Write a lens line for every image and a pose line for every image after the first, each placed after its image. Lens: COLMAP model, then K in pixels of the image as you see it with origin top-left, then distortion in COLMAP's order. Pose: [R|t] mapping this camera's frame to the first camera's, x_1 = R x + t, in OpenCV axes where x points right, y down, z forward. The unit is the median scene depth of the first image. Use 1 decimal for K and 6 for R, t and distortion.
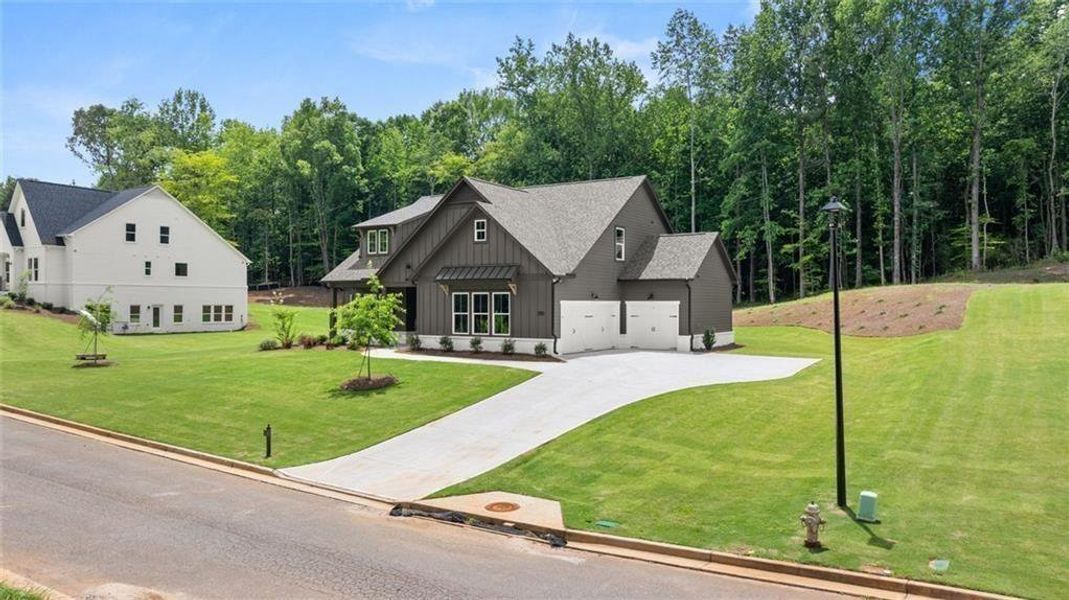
lens RADIAL K [[769.7, 0, 538.0], [0, 769.7, 295.5], [0, 0, 1]] dist [-0.030419, 0.017864]
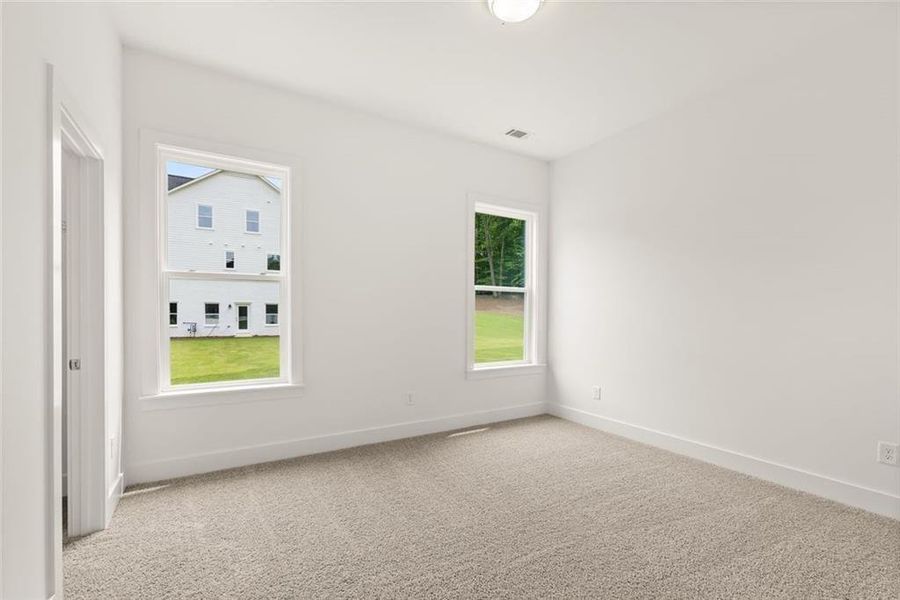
lens RADIAL K [[393.5, 0, 450.7], [0, 393.5, 306.4], [0, 0, 1]] dist [0.002357, 0.000349]
pose [[0.890908, 0.009115, -0.454093, -0.092549], [-0.010505, 0.999945, -0.000538, 0.013794], [0.454062, 0.005250, 0.890954, 0.714622]]
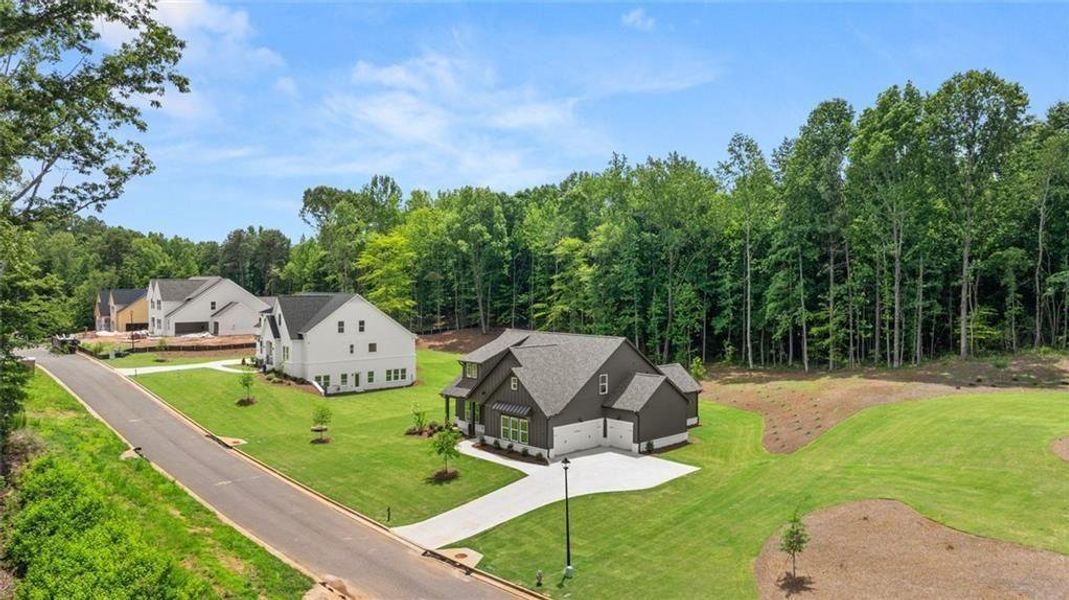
lens RADIAL K [[769.7, 0, 536.4], [0, 769.7, 298.1], [0, 0, 1]] dist [-0.030419, 0.017864]
pose [[0.968795, 0.005922, -0.247793, 0.228464], [0.002761, 0.999395, 0.034678, -0.188609], [0.247849, -0.034279, 0.968192, -0.394276]]
